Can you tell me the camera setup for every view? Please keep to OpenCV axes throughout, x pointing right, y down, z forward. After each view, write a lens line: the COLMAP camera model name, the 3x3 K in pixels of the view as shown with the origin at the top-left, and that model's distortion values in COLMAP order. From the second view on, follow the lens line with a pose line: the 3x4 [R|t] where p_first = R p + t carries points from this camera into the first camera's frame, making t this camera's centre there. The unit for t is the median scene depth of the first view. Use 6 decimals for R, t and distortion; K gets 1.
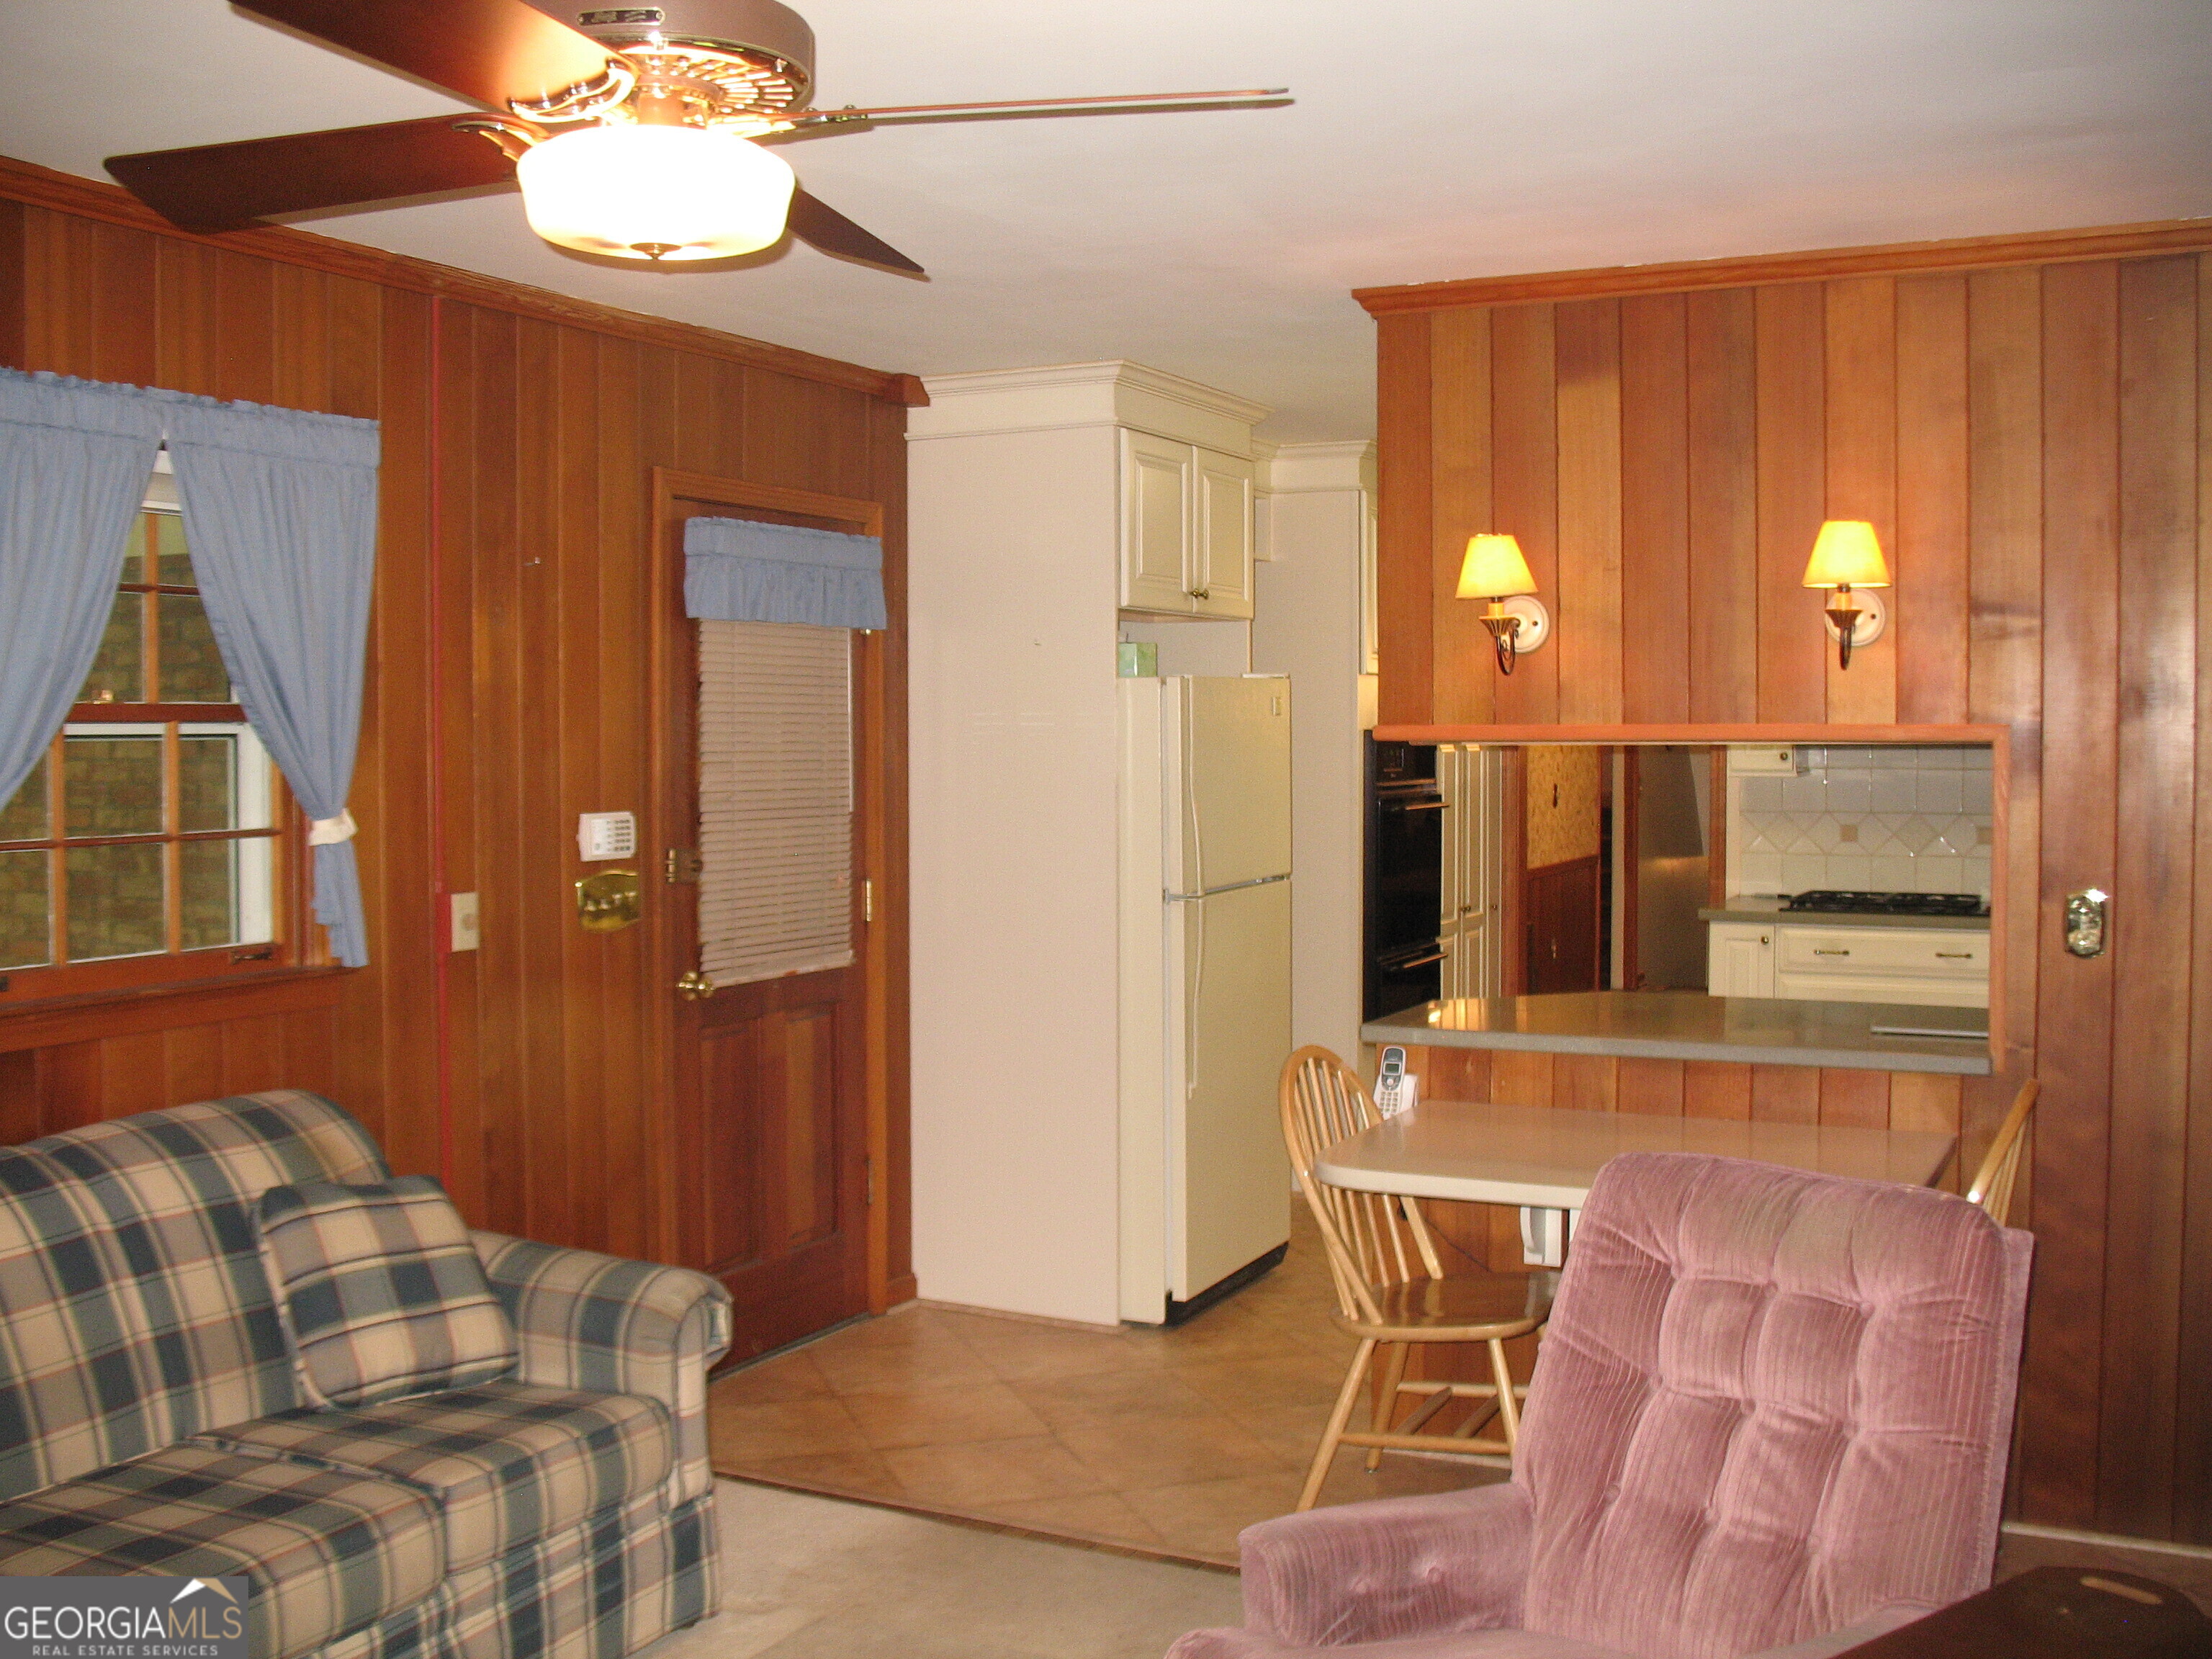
lens RADIAL K [[2273.0, 0, 1106.0], [0, 2273.0, 829.5], [0, 0, 1]] dist [-0.198443, 0.230766]
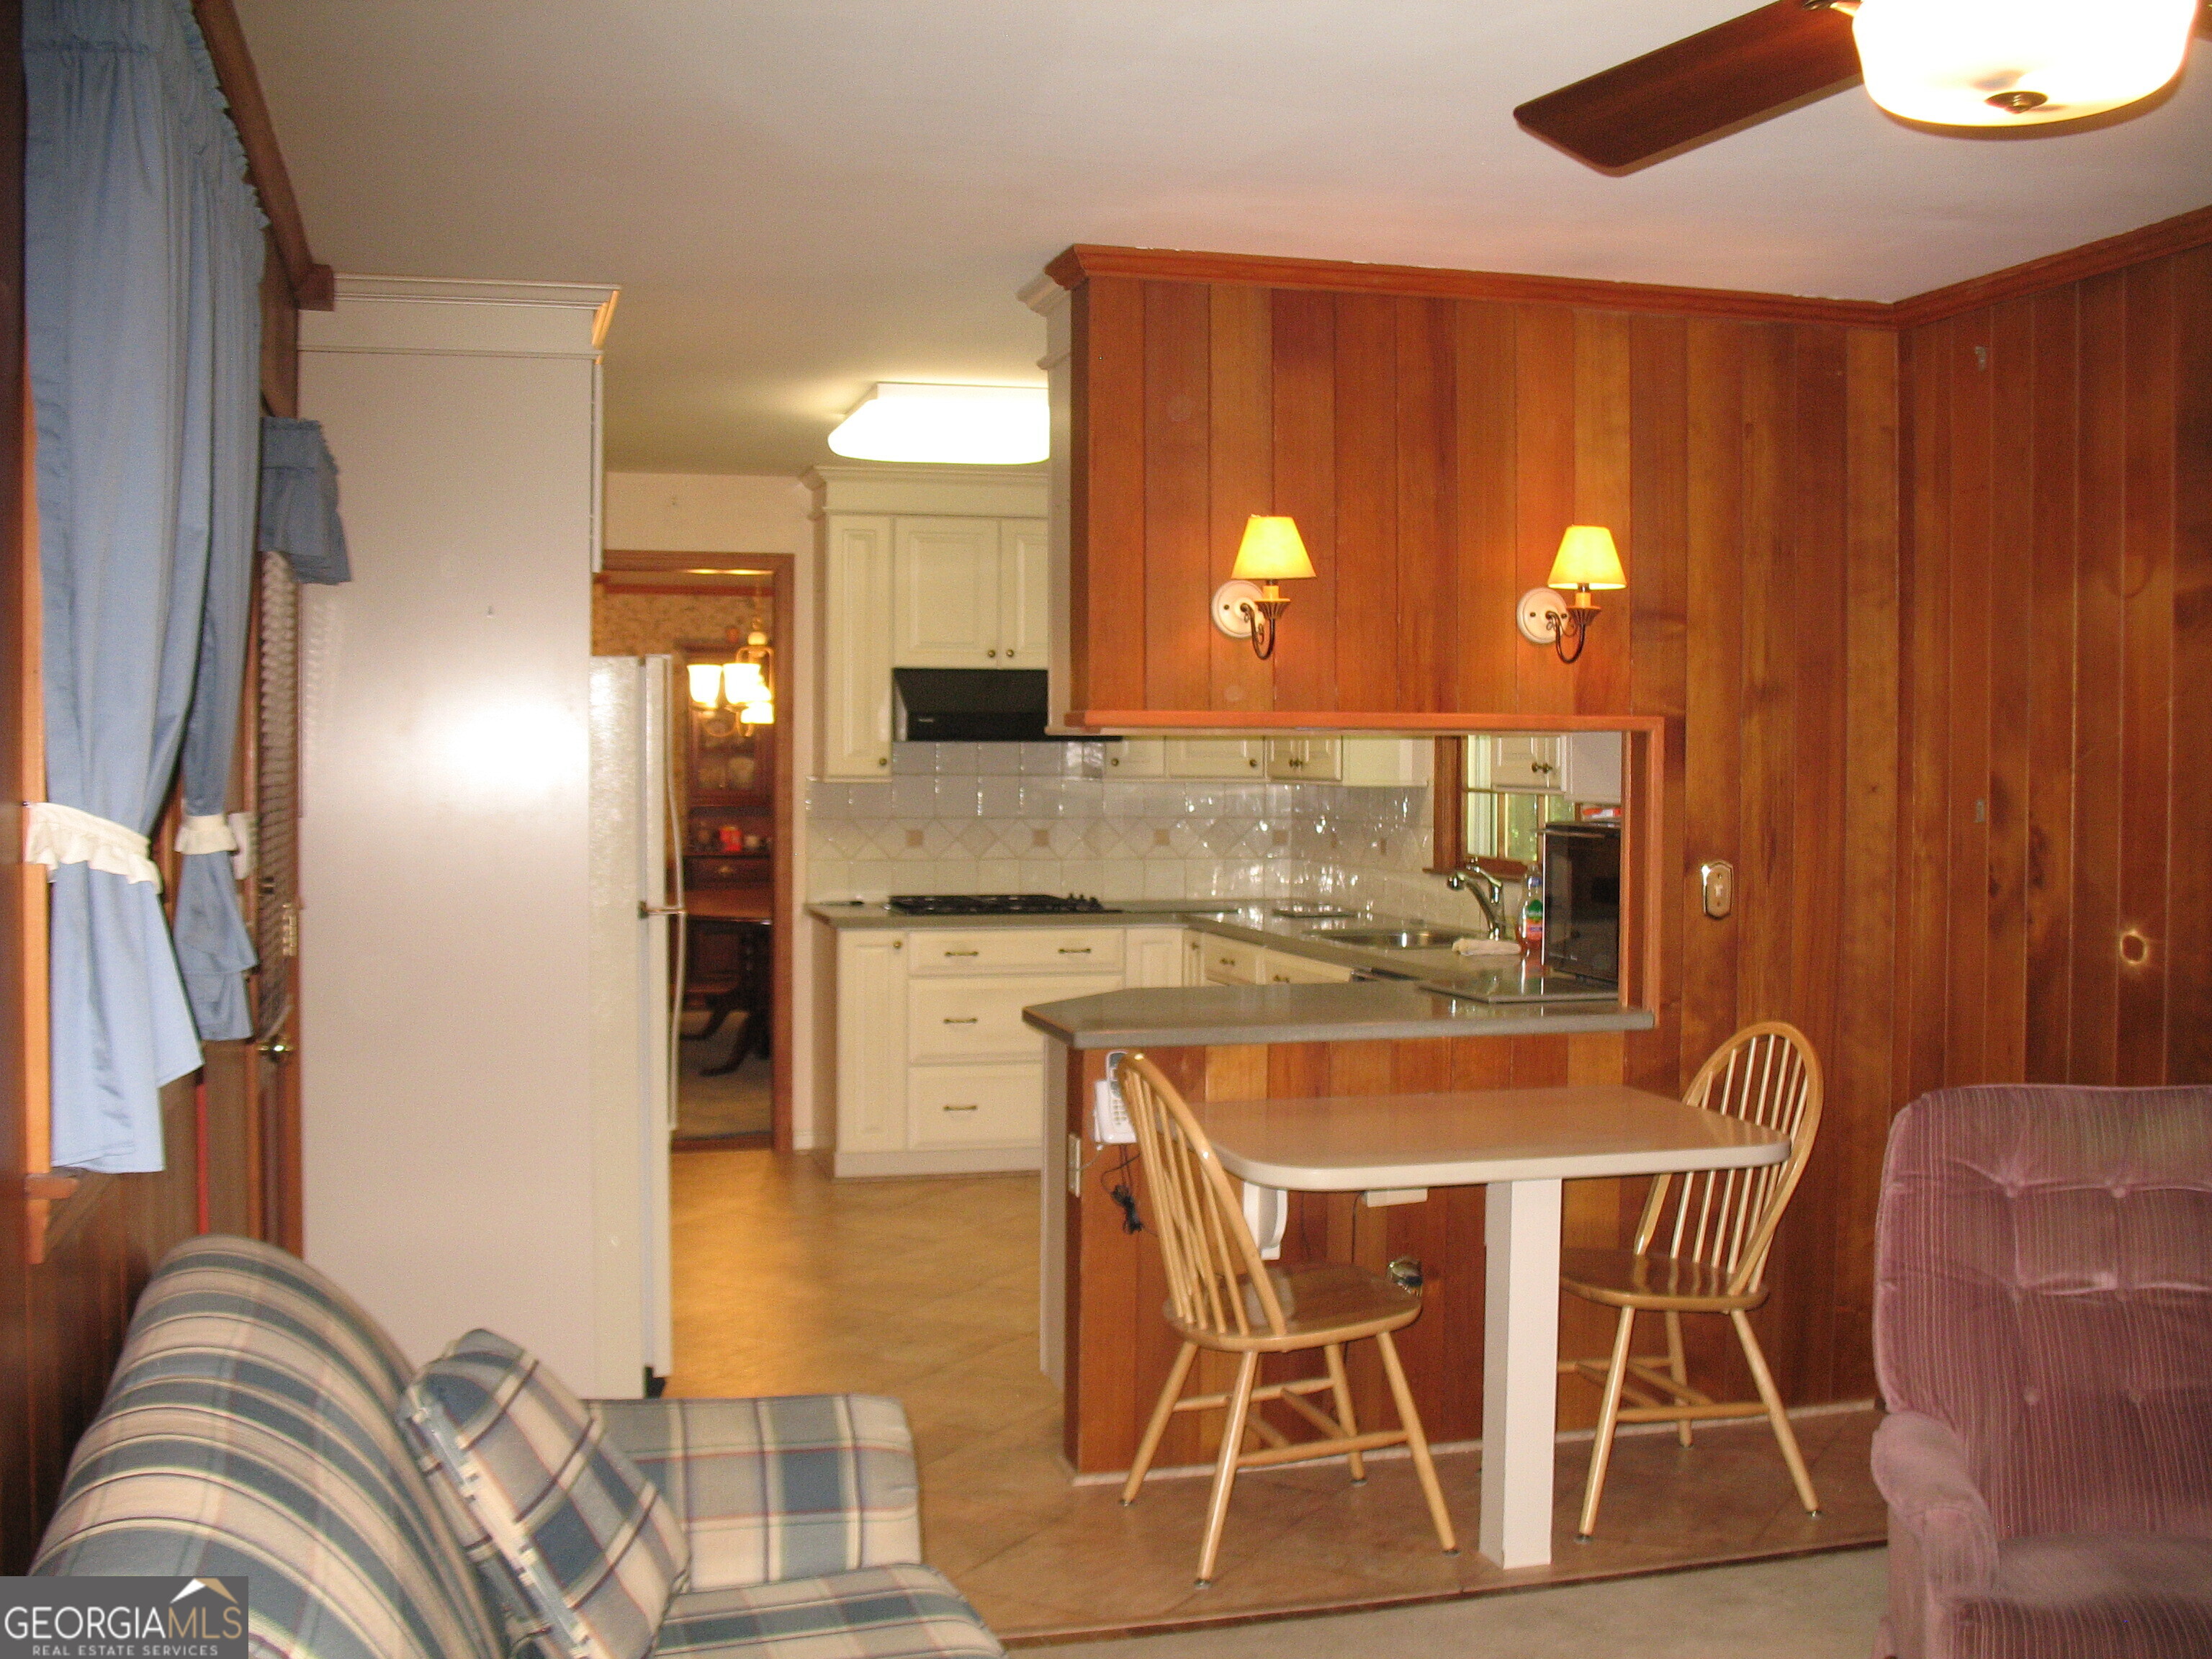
lens RADIAL K [[2273.0, 0, 1106.0], [0, 2273.0, 829.5], [0, 0, 1]] dist [-0.198443, 0.230766]
pose [[0.743507, -0.013051, 0.668600, -0.577672], [0.022419, 0.999734, -0.005417, 0.010098], [-0.668352, 0.019017, 0.743602, 0.342763]]
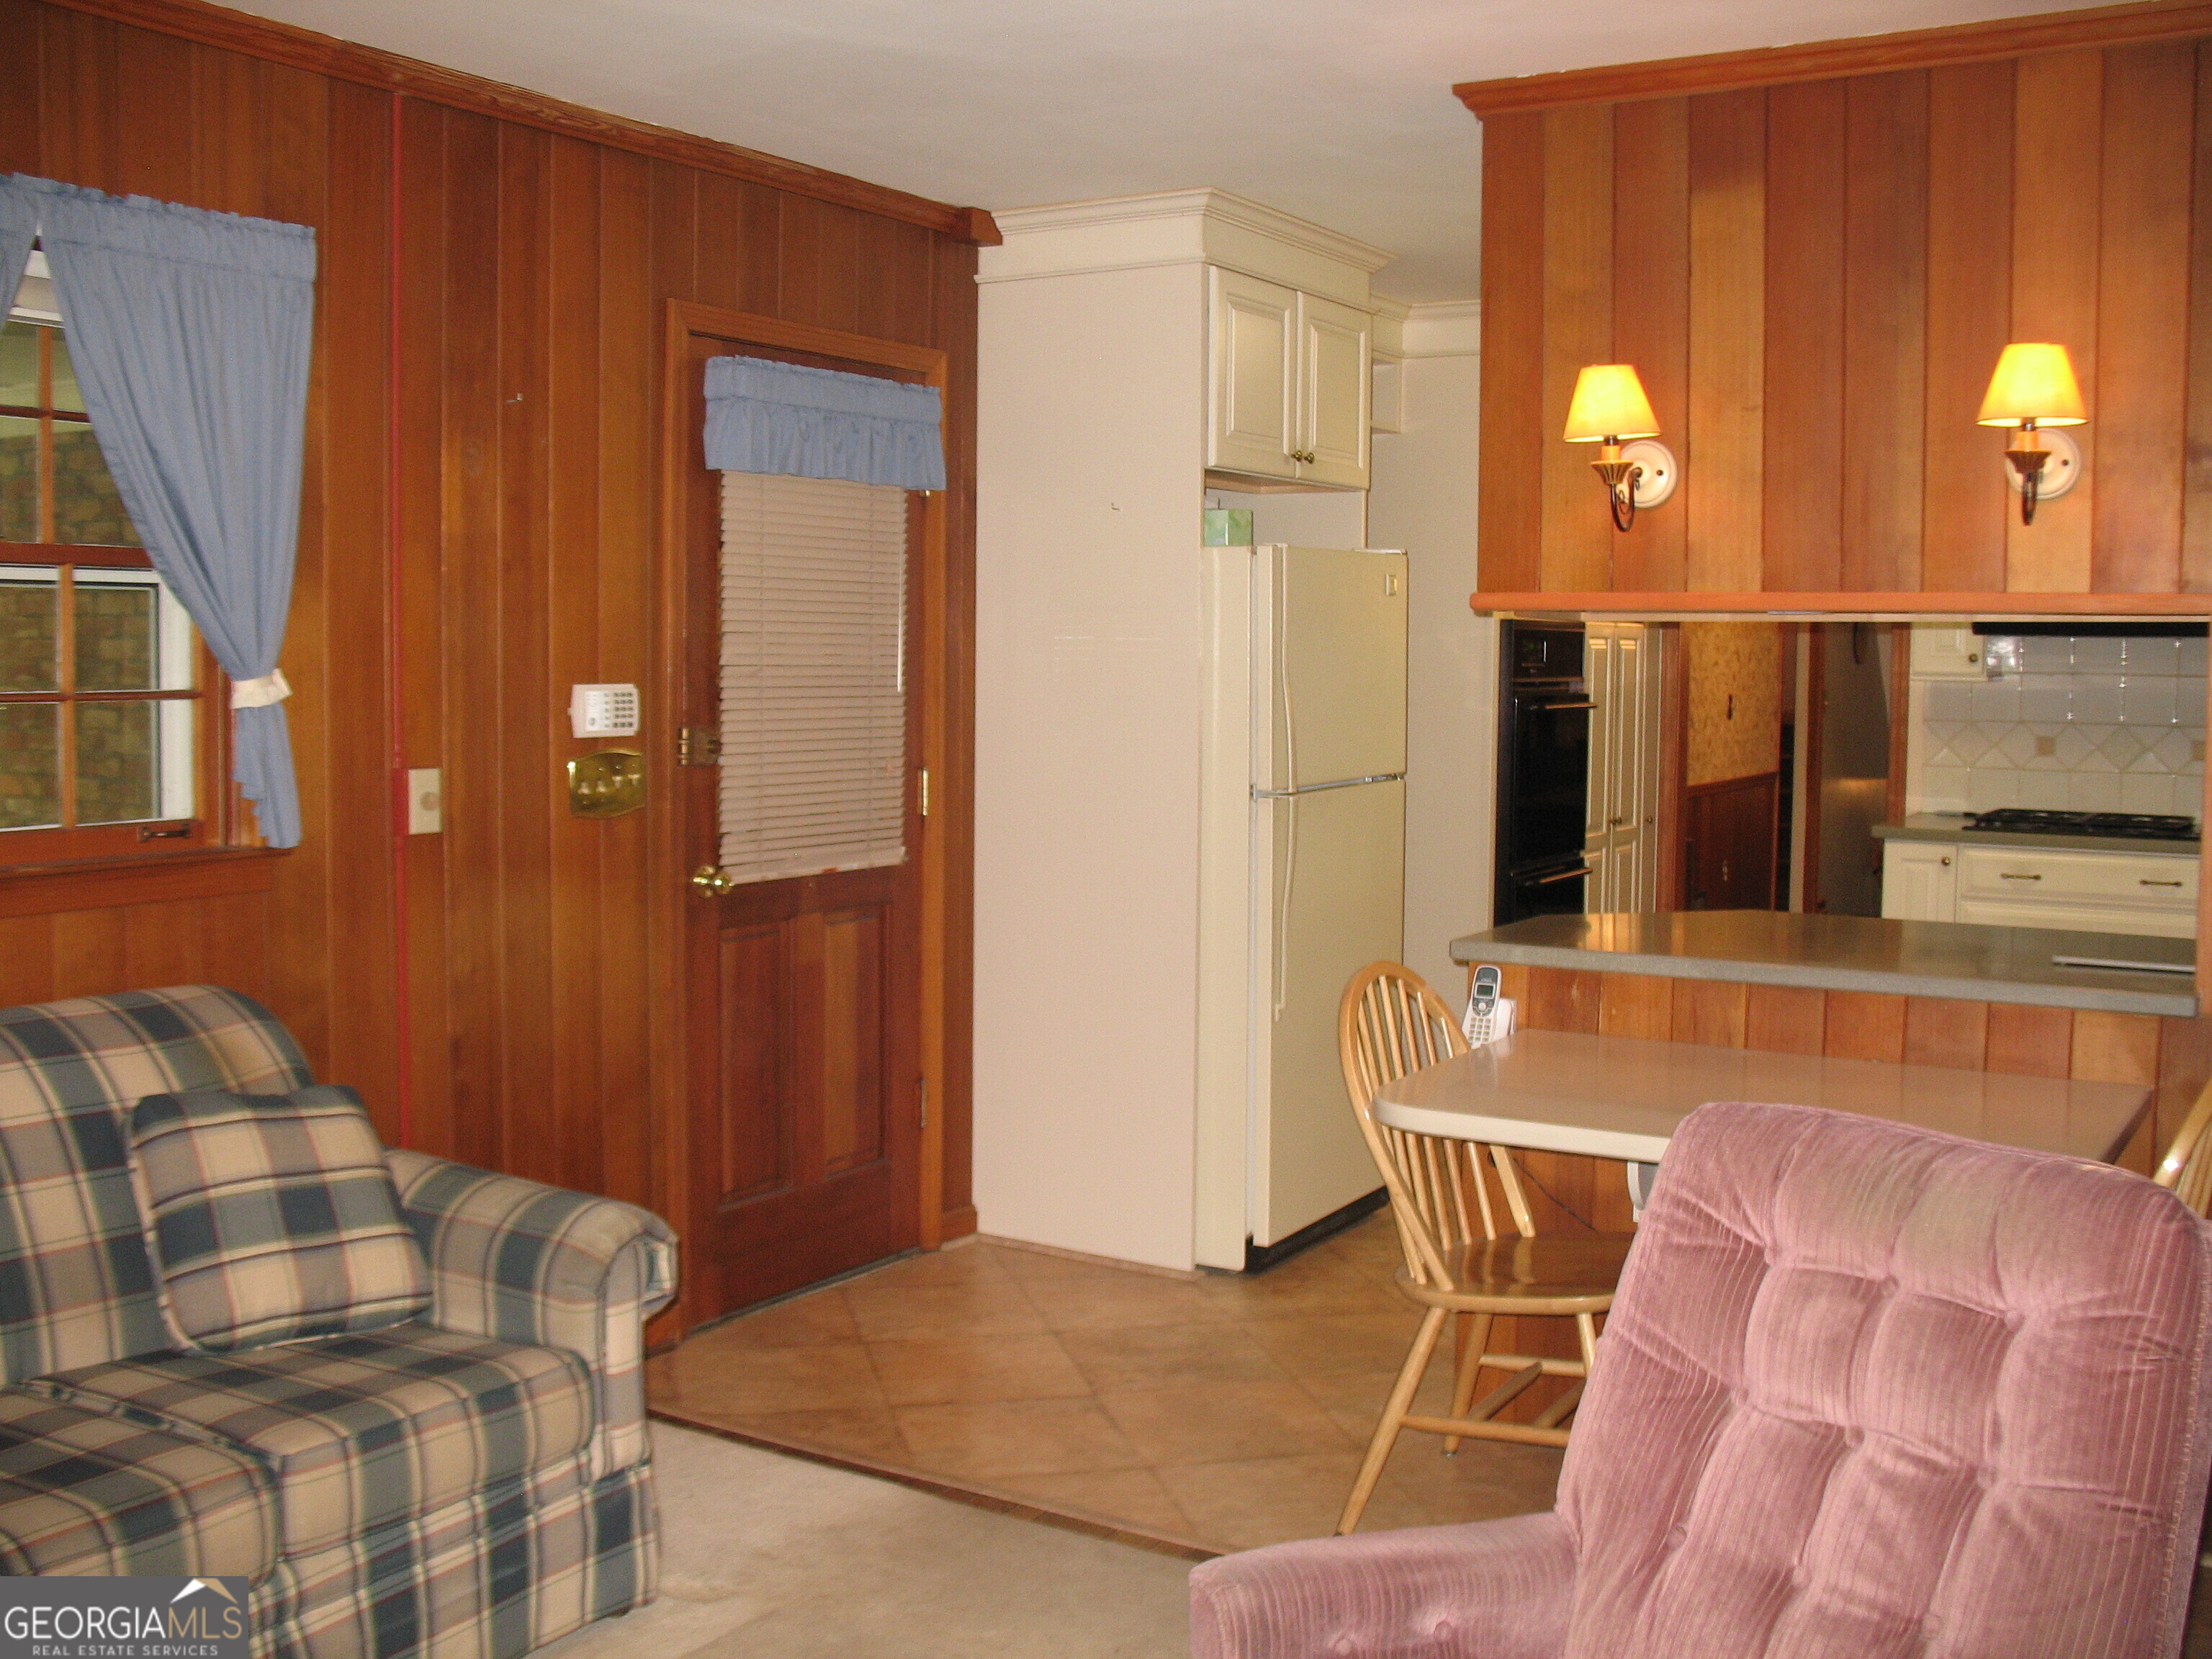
lens RADIAL K [[2273.0, 0, 1106.0], [0, 2273.0, 829.5], [0, 0, 1]] dist [-0.198443, 0.230766]
pose [[0.996139, 0.018451, -0.085824, 0.063470], [-0.015413, 0.999236, 0.035928, 0.017737], [0.086421, -0.034466, 0.995662, 0.151984]]
